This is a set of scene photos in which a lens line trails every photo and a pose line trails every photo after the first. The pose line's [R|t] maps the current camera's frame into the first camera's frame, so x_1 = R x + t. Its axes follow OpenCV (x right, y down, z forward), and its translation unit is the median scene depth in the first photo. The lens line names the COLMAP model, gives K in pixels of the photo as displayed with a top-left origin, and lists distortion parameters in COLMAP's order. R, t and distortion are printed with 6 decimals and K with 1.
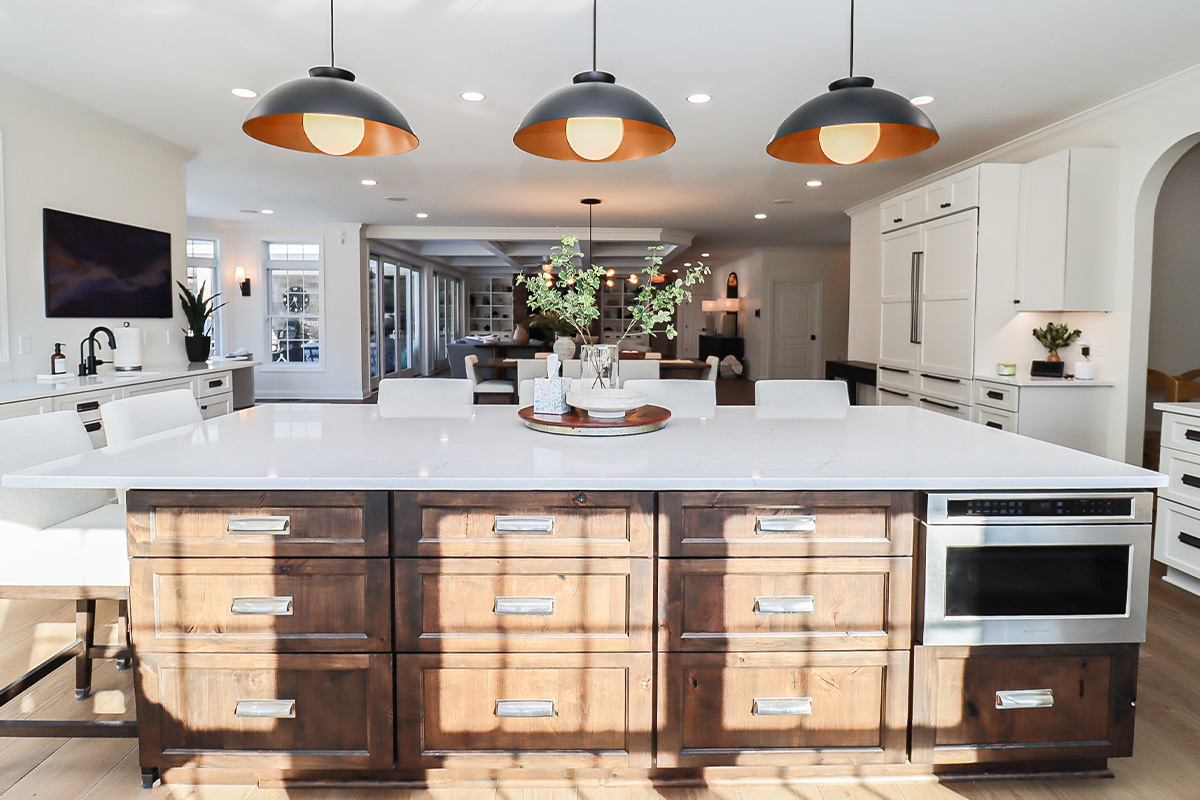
lens RADIAL K [[650.3, 0, 598.0], [0, 650.3, 353.2], [0, 0, 1]] dist [-0.002095, -0.000402]
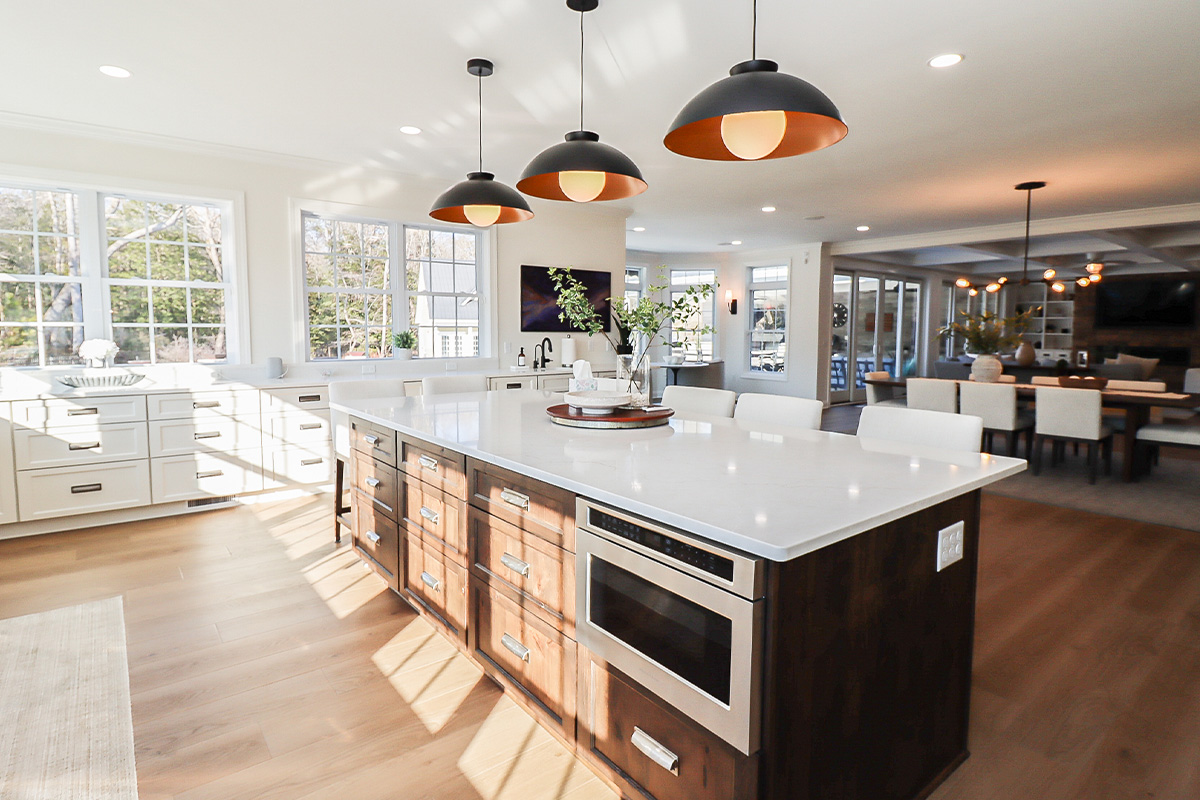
lens RADIAL K [[628.4, 0, 571.2], [0, 628.4, 380.2], [0, 0, 1]] dist [-0.002239, -0.000984]
pose [[0.590918, 0.059020, -0.804570, 0.484736], [-0.042630, 0.998211, 0.041915, -0.004397], [0.805604, 0.009530, 0.592377, 0.149637]]
